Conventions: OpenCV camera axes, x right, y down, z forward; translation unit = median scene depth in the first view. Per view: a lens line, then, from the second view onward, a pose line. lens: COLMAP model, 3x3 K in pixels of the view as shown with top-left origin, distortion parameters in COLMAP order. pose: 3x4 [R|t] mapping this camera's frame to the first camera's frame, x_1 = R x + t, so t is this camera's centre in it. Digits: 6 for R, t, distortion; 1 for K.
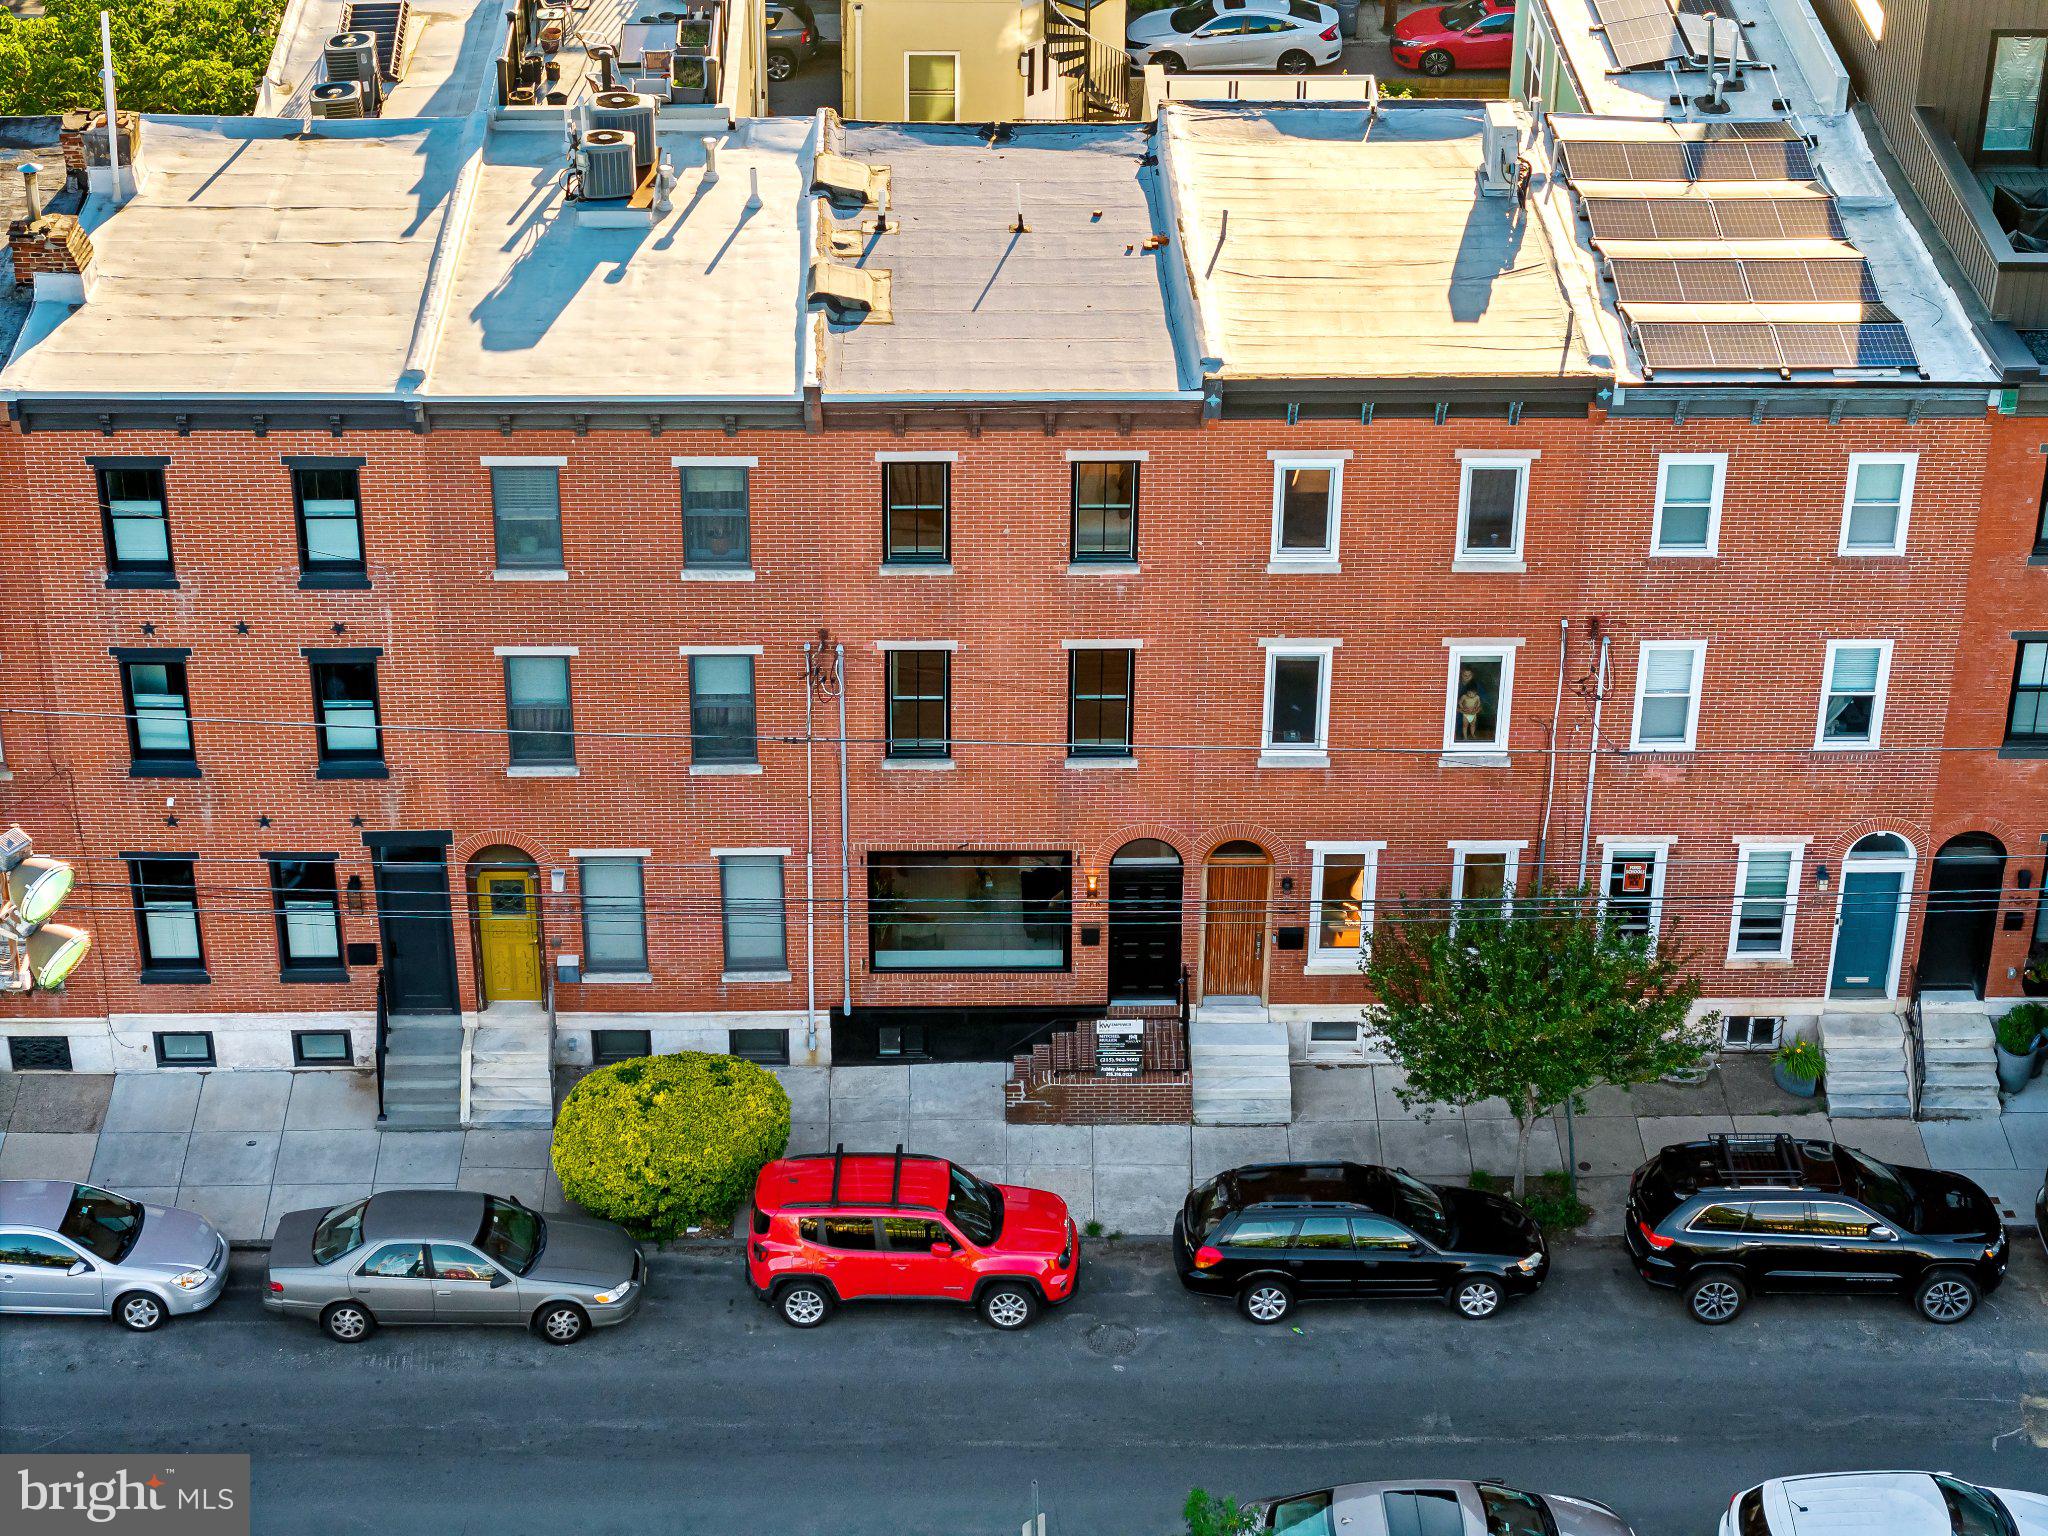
lens RADIAL K [[4148.0, 0, 922.1], [0, 4148.0, 757.9], [0, 0, 1]] dist [-0.083437, 0.000000]
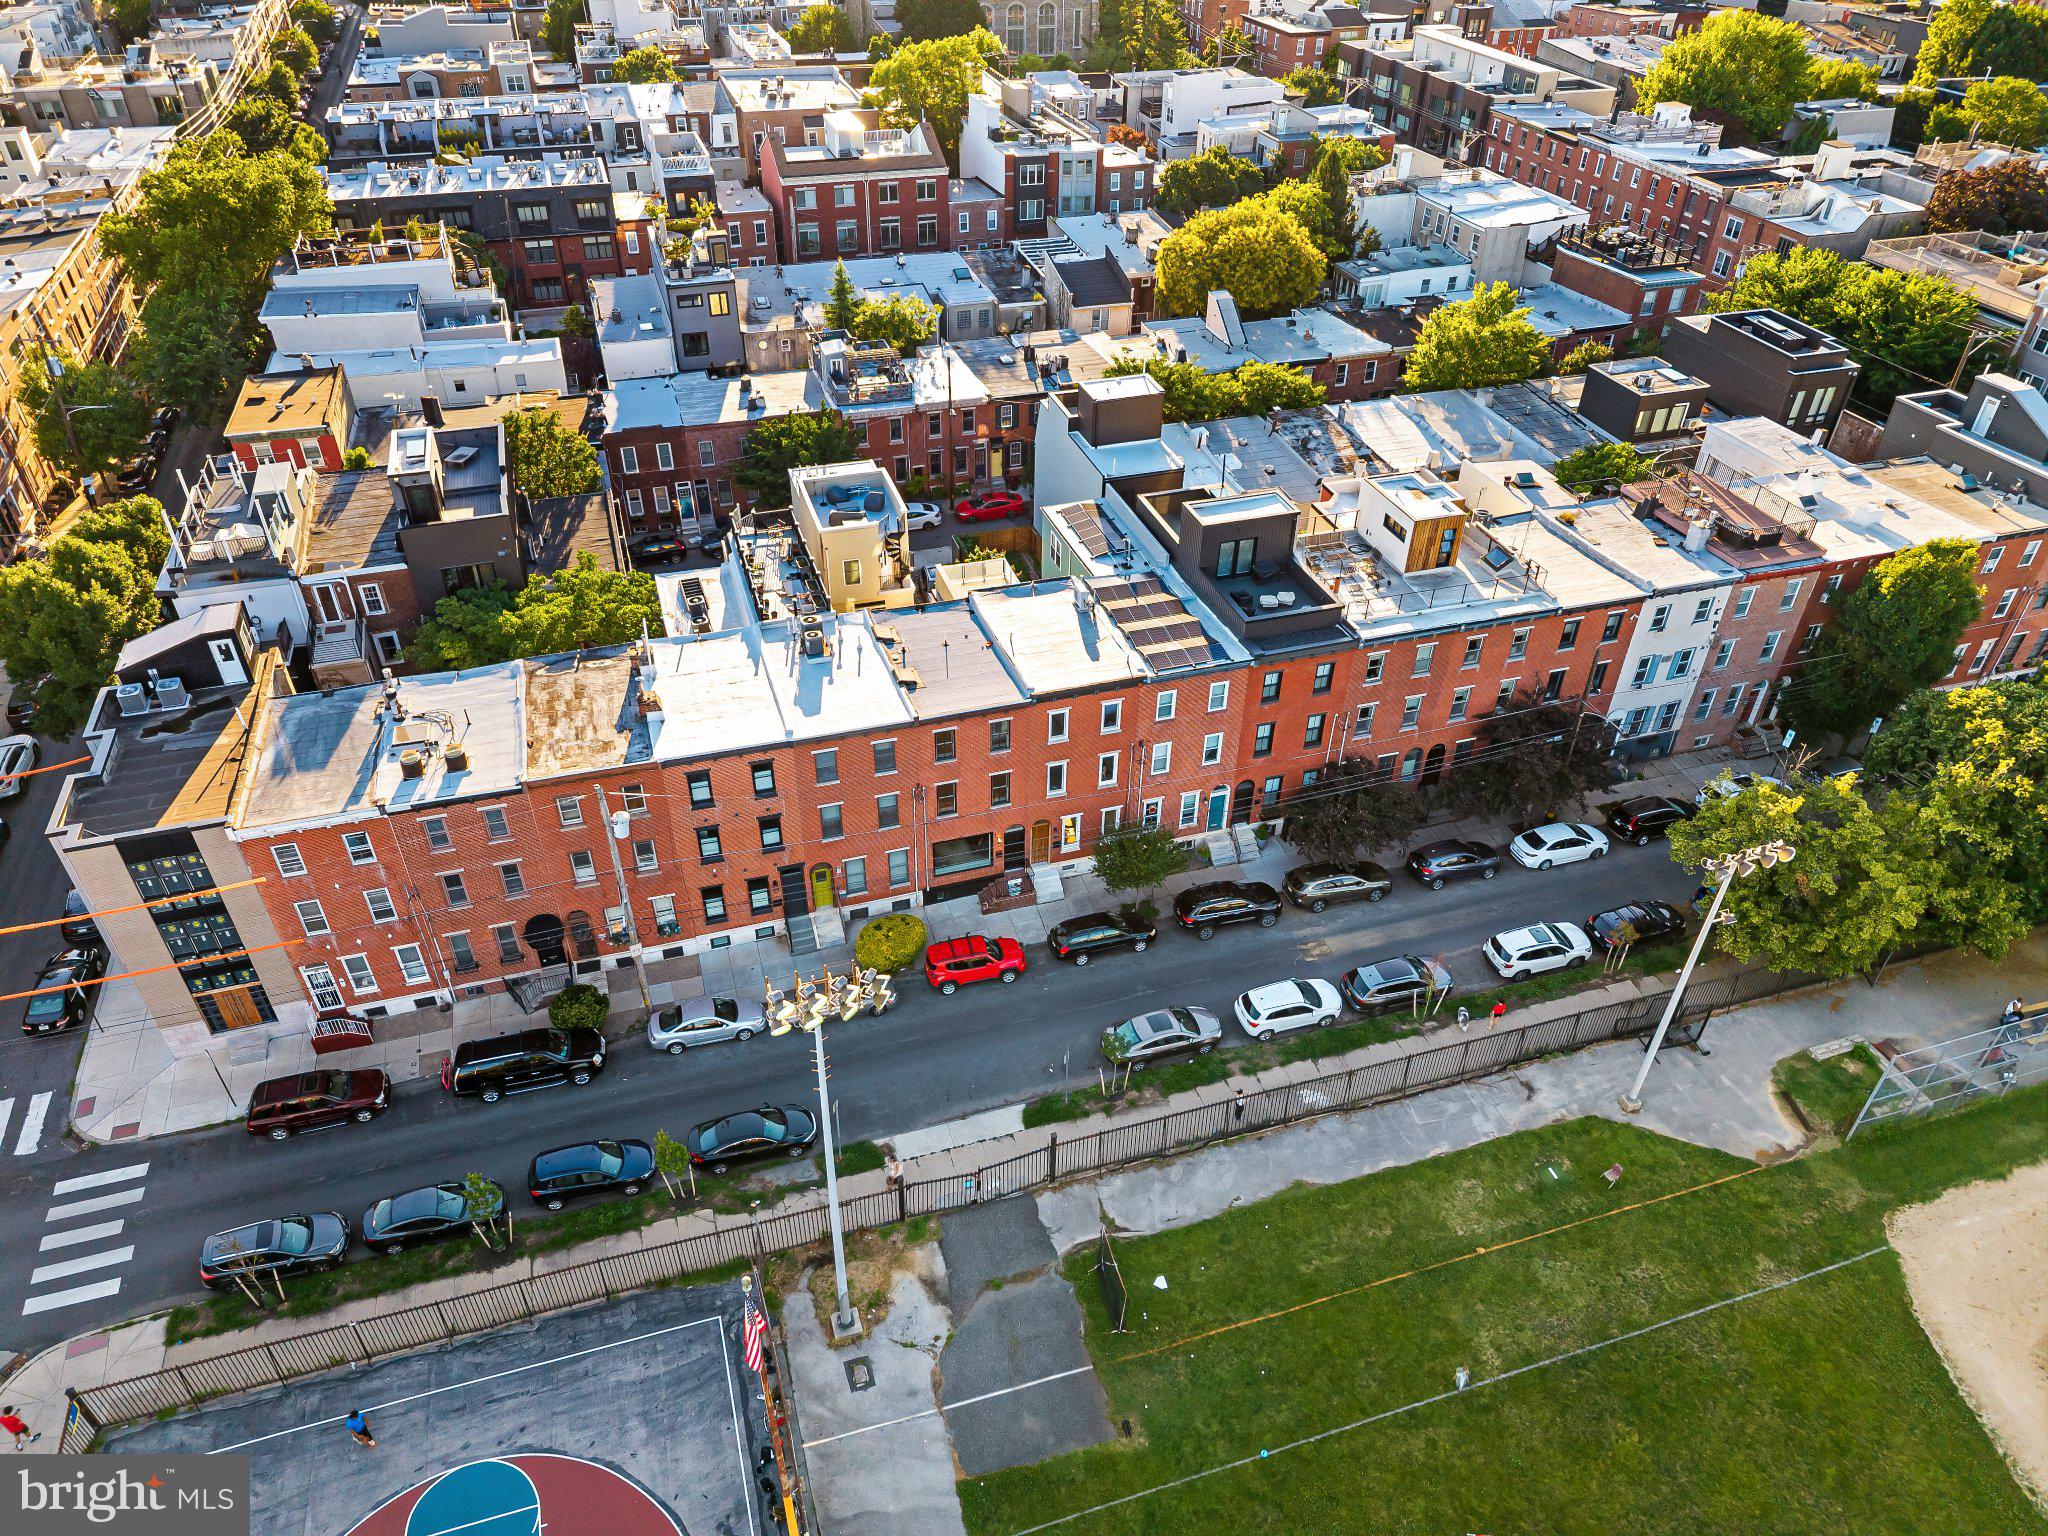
lens RADIAL K [[1379.4, 0, 1028.6], [0, 1379.4, 773.4], [0, 0, 1]] dist [0.015091, -0.020309]
pose [[0.954354, -0.169462, 0.245948, -0.199800], [0.145713, 0.982981, 0.111875, -0.142893], [-0.260721, -0.070931, 0.962805, -0.057240]]
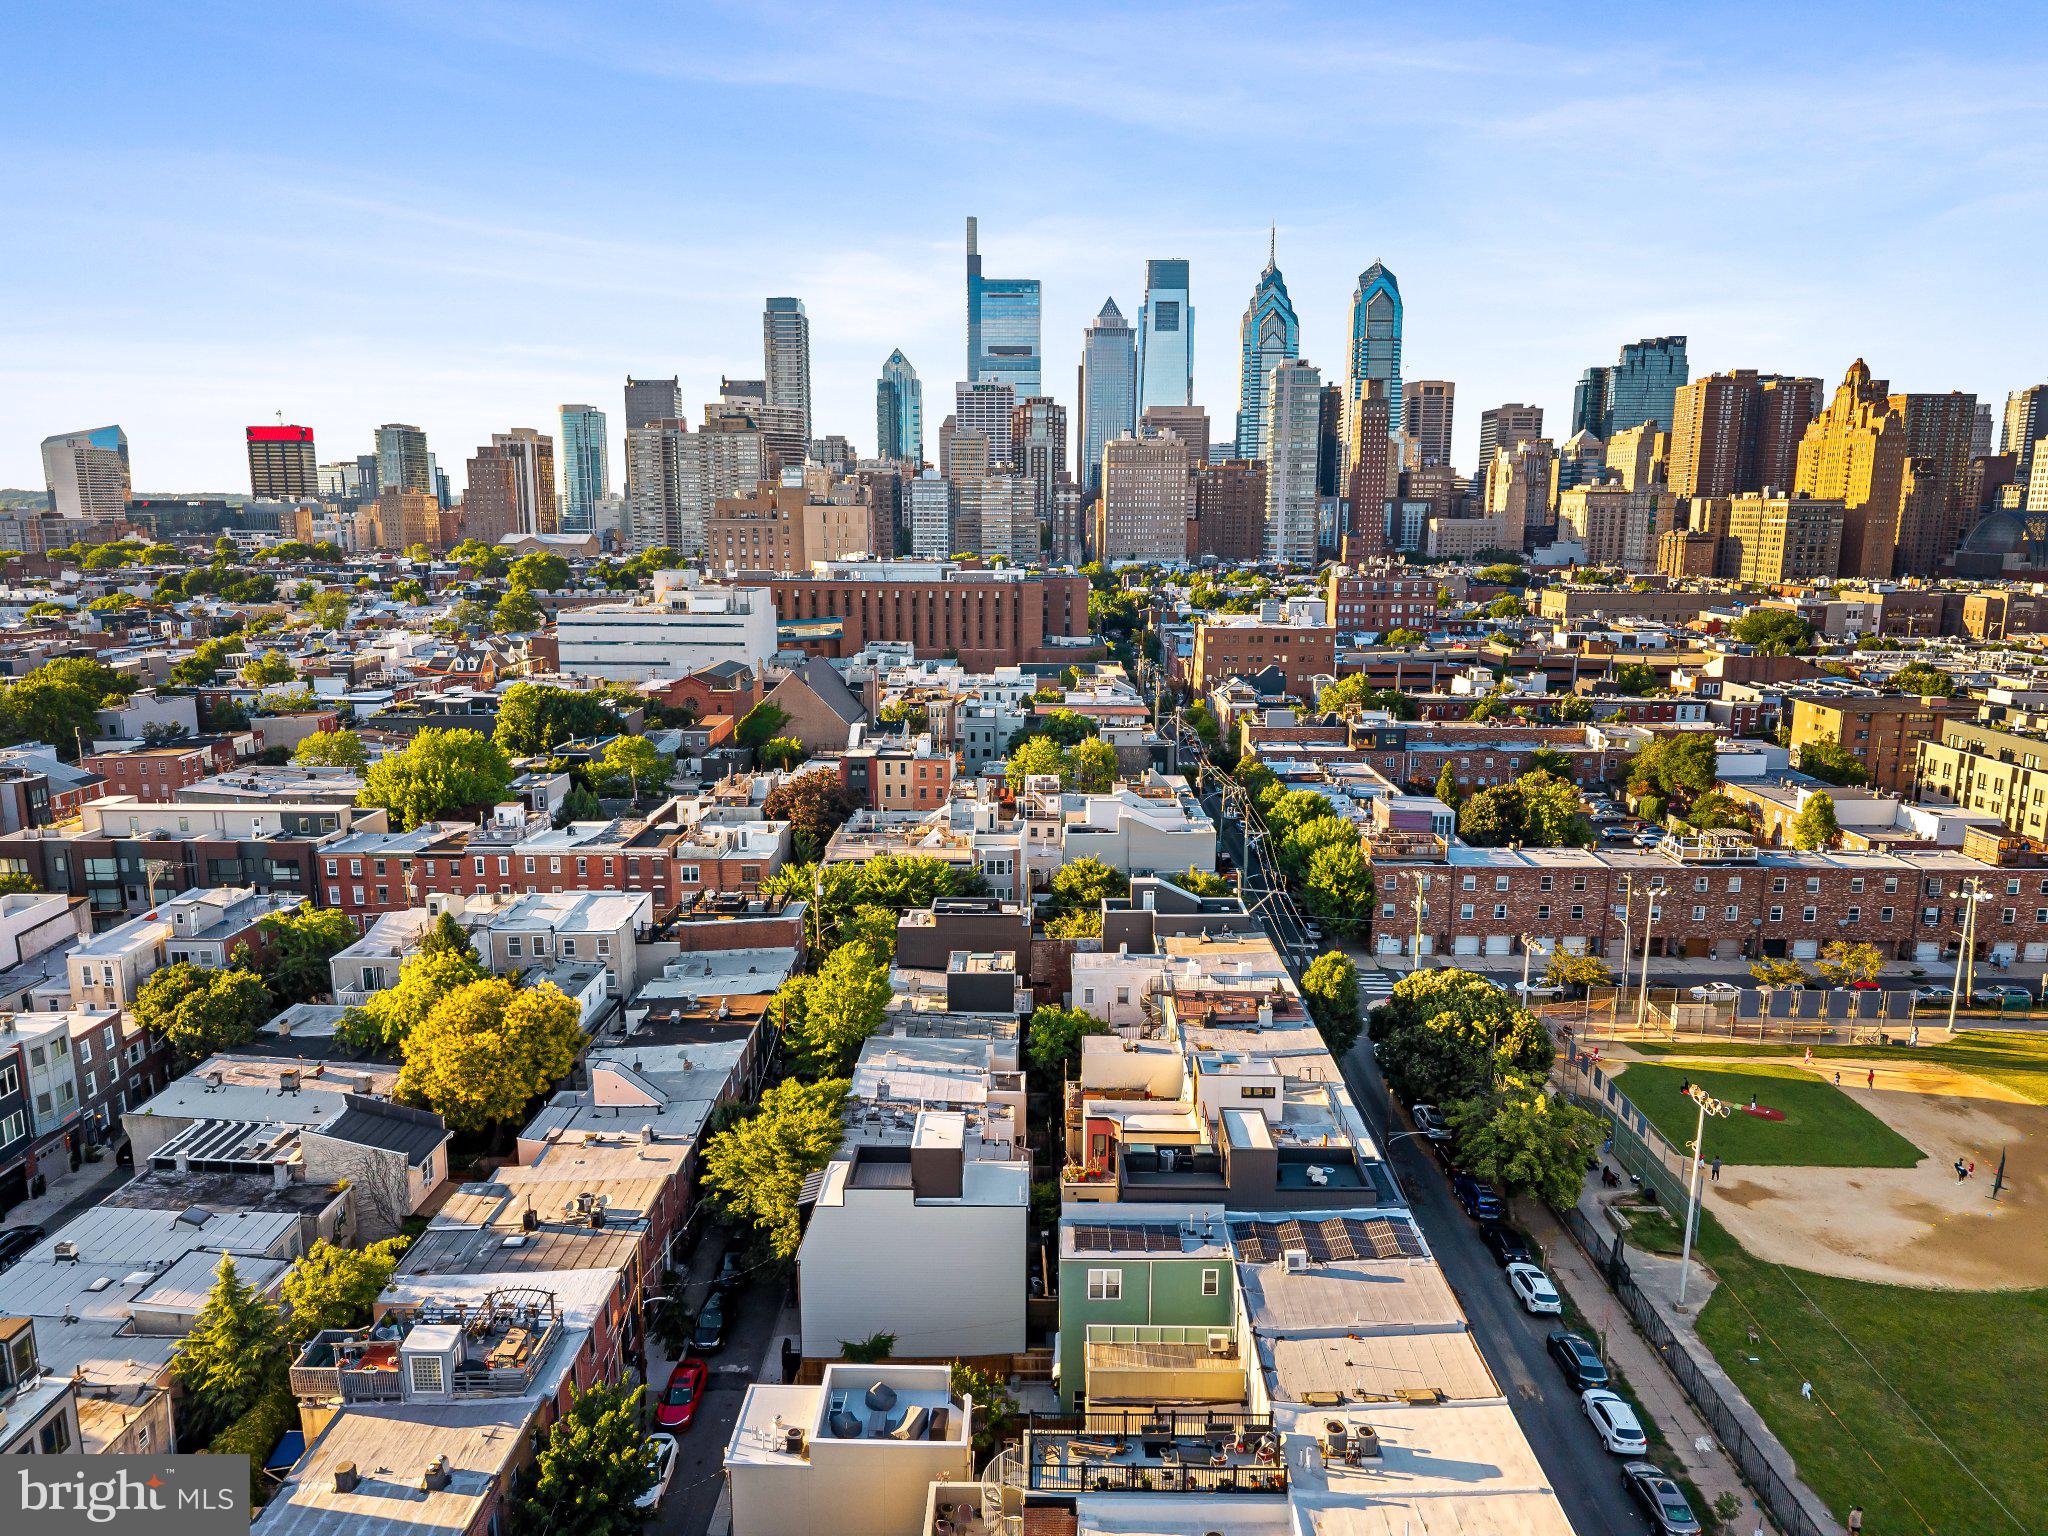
lens RADIAL K [[1379.4, 0, 1037.7], [0, 1379.4, 769.3], [0, 0, 1]] dist [0.015091, -0.020309]
pose [[0.007497, -0.184816, 0.982745, -0.917387], [0.523759, 0.837908, 0.153583, -0.787292], [-0.851834, 0.513570, 0.103081, 0.884907]]
